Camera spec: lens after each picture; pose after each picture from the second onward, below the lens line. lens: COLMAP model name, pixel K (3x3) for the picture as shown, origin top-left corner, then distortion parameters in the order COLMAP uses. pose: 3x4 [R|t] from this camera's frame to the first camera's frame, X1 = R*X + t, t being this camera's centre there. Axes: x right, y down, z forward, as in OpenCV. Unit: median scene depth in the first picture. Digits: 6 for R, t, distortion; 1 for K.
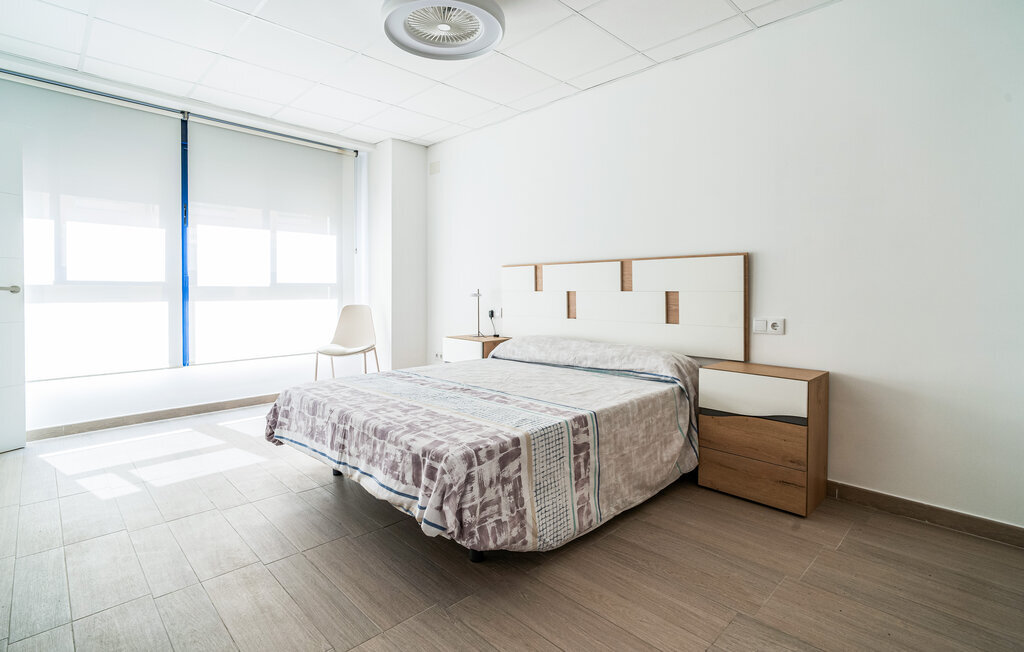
lens RADIAL K [[488.4, 0, 522.0], [0, 488.4, 290.9], [0, 0, 1]] dist [-0.000219, 0.000691]
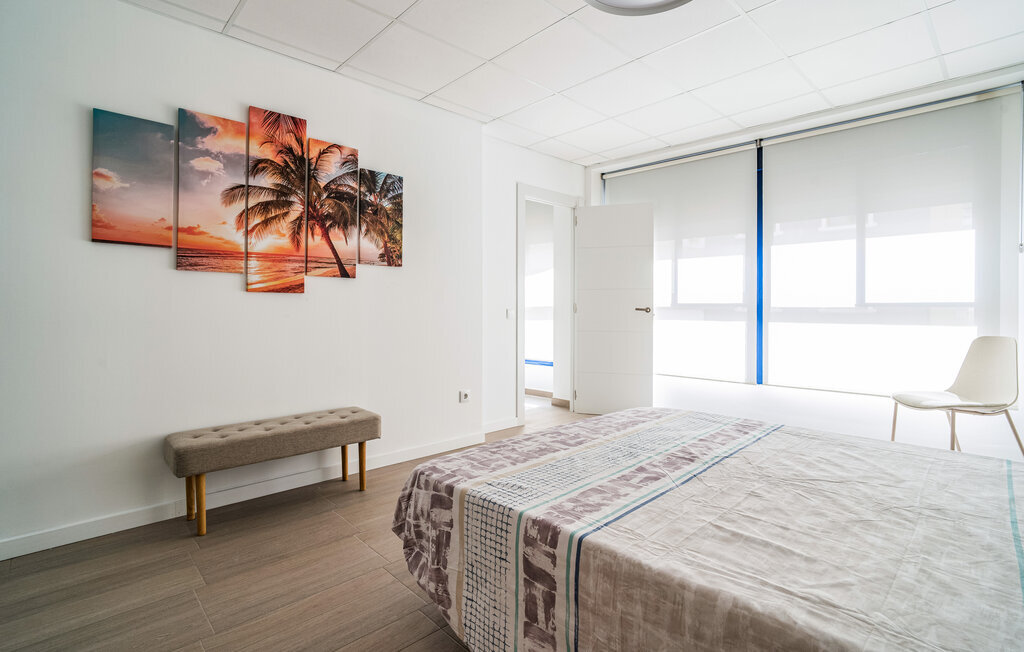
lens RADIAL K [[488.4, 0, 512.4], [0, 488.4, 317.2], [0, 0, 1]] dist [-0.000219, 0.000691]
pose [[-0.022231, 0.016064, -0.999624, 0.720527], [-0.009127, 0.999826, 0.016271, -0.002387], [0.999711, 0.009485, -0.022081, 0.987883]]
